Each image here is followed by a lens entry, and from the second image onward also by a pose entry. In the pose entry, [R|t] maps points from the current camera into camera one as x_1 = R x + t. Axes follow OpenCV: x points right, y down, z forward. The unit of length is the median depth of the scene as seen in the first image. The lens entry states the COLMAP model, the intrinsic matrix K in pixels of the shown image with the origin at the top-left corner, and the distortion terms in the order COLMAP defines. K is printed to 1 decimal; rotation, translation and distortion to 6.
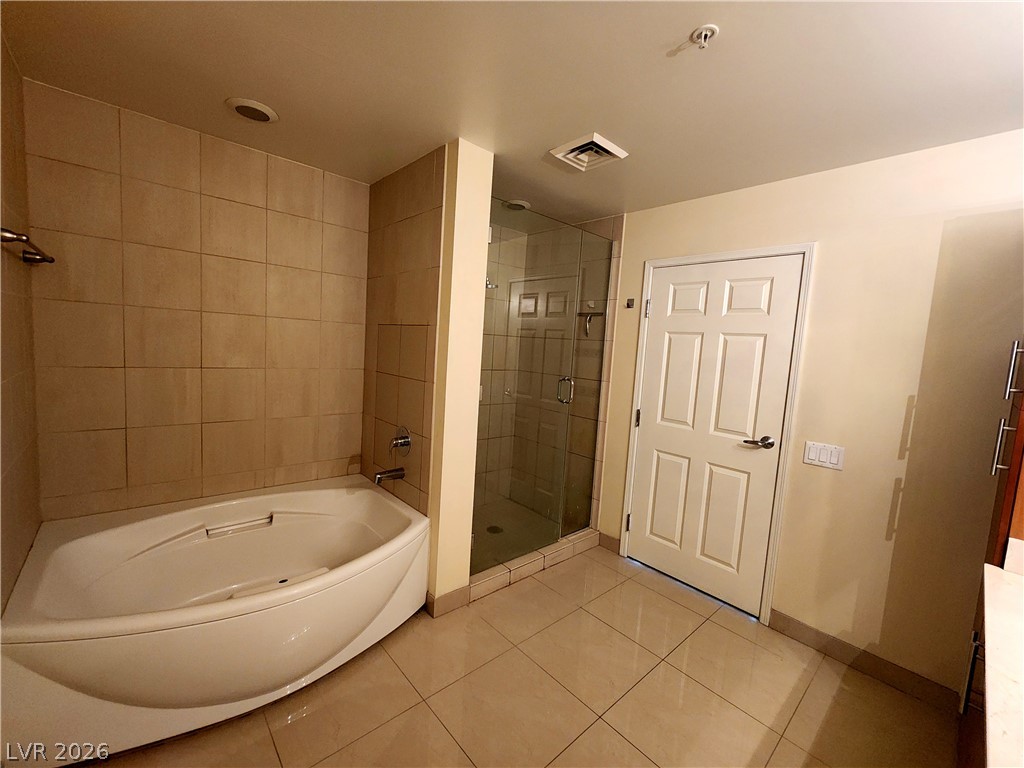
lens RADIAL K [[419.6, 0, 515.6], [0, 419.6, 382.9], [0, 0, 1]] dist [0.000433, 0.000043]
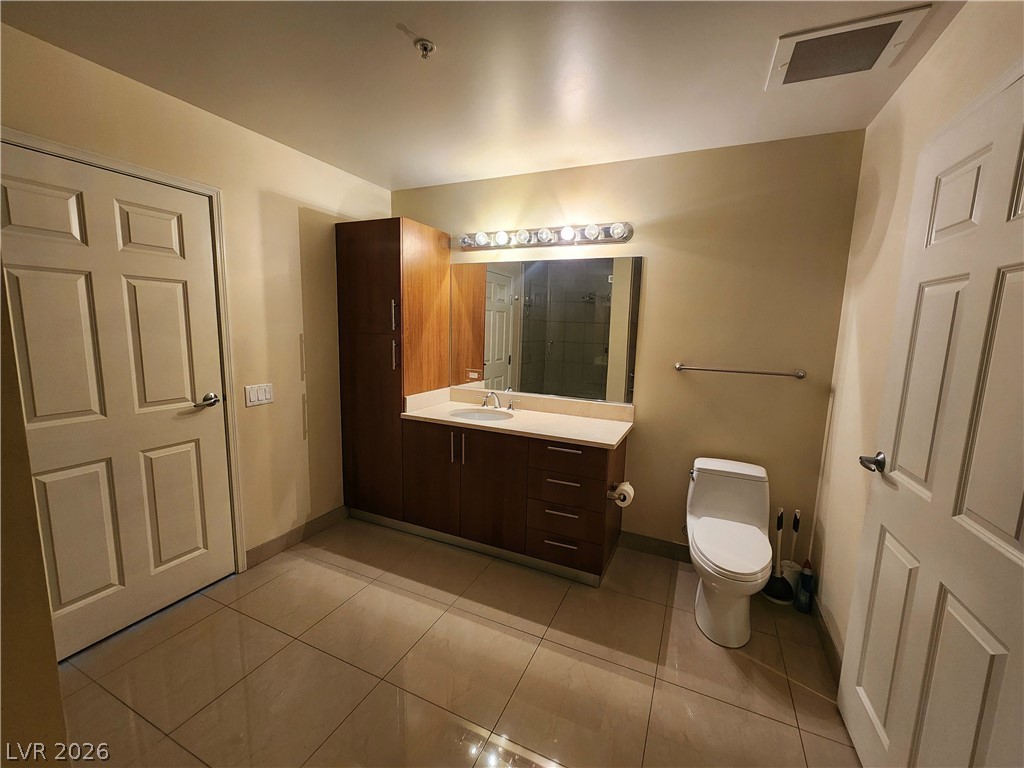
lens RADIAL K [[419.6, 0, 515.6], [0, 419.6, 382.9], [0, 0, 1]] dist [0.000433, 0.000043]
pose [[-0.391615, -0.200297, 0.898064, -0.498817], [0.032401, 0.972412, 0.231007, -0.089158], [-0.919559, 0.119564, -0.374321, 0.718925]]
